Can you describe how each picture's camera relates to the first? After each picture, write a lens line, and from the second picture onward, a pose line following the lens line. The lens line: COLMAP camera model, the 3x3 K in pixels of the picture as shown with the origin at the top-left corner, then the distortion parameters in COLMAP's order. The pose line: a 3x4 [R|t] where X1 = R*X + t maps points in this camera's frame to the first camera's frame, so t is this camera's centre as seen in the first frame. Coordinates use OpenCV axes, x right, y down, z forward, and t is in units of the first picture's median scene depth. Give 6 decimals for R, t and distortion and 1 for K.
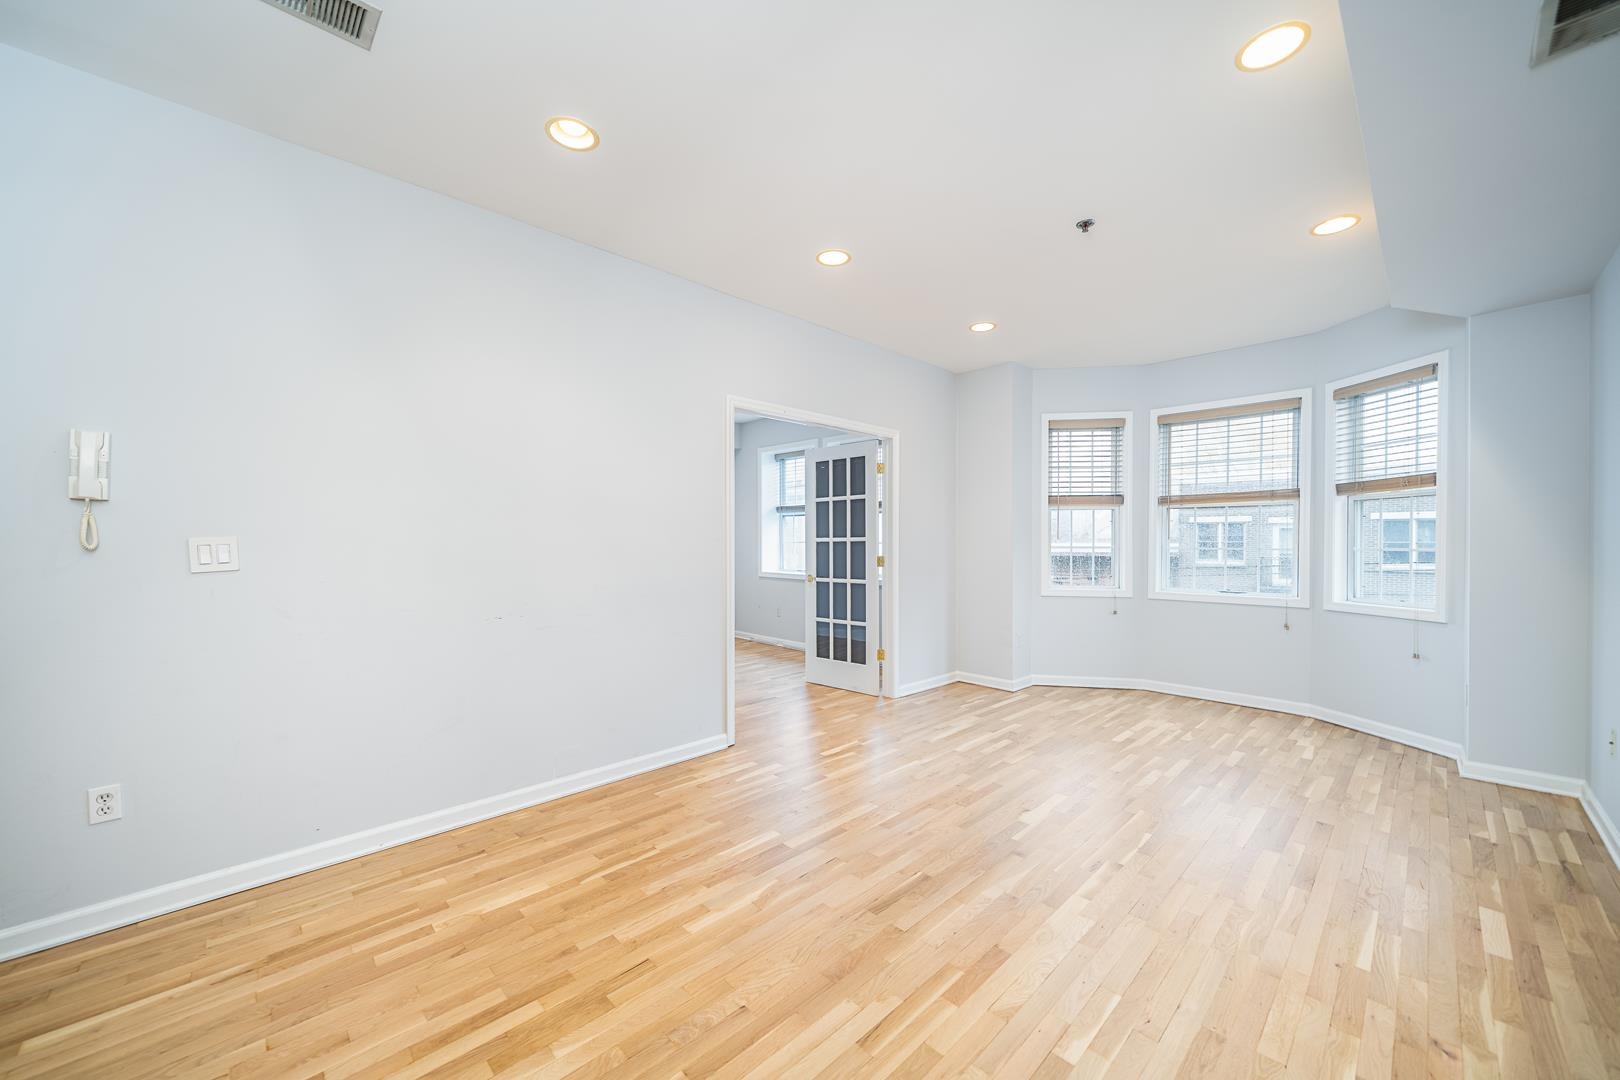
lens RADIAL K [[584.7, 0, 786.4], [0, 584.7, 560.1], [0, 0, 1]] dist [-0.002547, 0.000310]
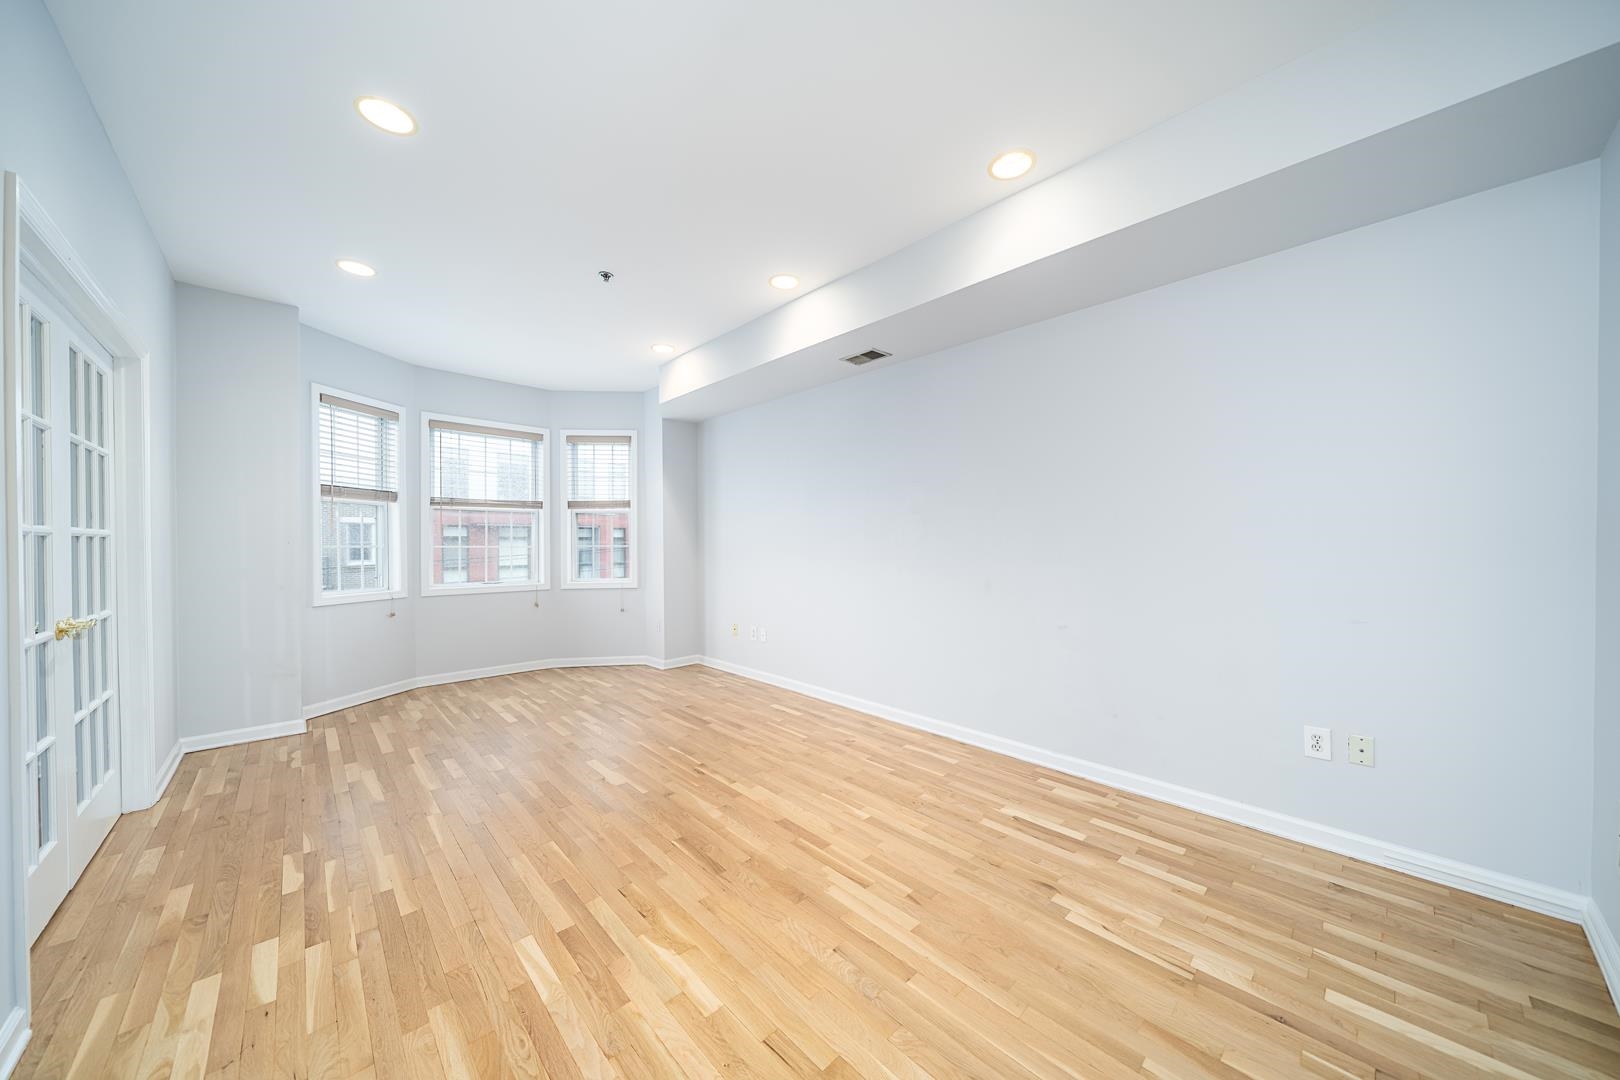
lens RADIAL K [[564.0, 0, 821.4], [0, 564.0, 543.2], [0, 0, 1]] dist [-0.005632, 0.000252]
pose [[-0.021461, 0.000569, 0.999770, -0.493373], [0.031145, 0.999515, 0.000100, -0.004561], [-0.999284, 0.031140, -0.021468, 0.441289]]
